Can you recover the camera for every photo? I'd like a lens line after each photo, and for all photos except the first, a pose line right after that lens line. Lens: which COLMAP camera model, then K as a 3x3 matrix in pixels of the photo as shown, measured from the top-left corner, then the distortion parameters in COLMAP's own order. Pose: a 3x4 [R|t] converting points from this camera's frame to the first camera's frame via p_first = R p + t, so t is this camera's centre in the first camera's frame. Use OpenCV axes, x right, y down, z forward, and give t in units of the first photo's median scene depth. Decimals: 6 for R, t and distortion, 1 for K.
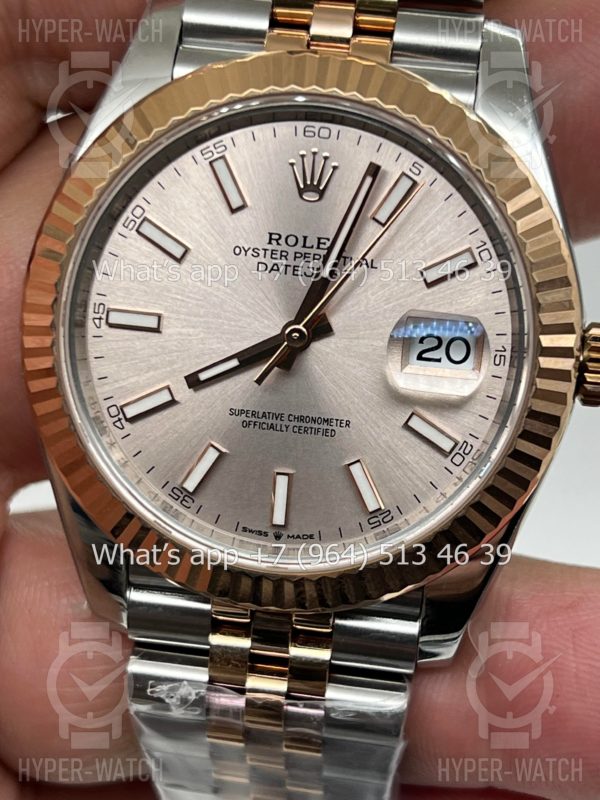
lens RADIAL K [[1840.5, 0, 307.1], [0, 1840.5, 400.9], [0, 0, 1]] dist [0.065271, 0.000000]
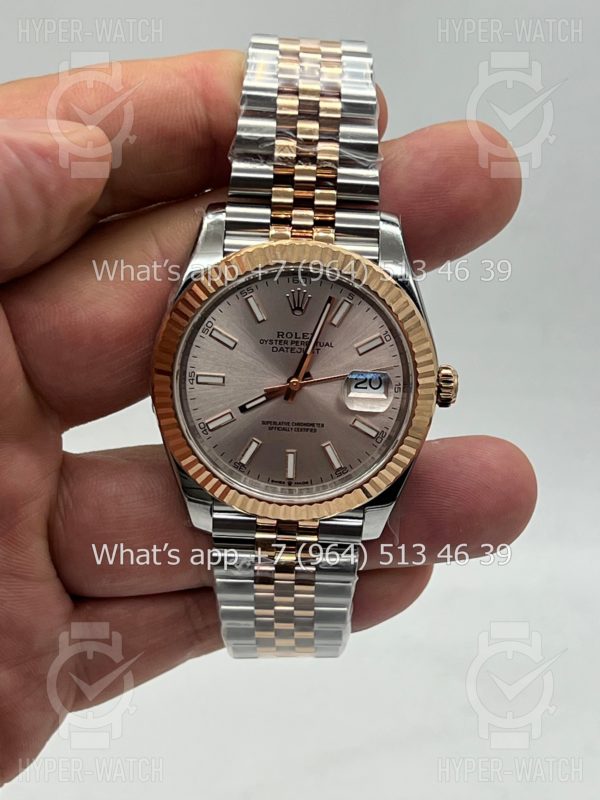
lens RADIAL K [[1840.5, 0, 299.0], [0, 1840.5, 395.8], [0, 0, 1]] dist [0.065271, 0.000000]
pose [[0.994172, -0.066200, 0.085086, -0.168452], [0.055460, 0.990867, 0.122912, -0.262403], [-0.092446, -0.117477, 0.988763, -0.942083]]
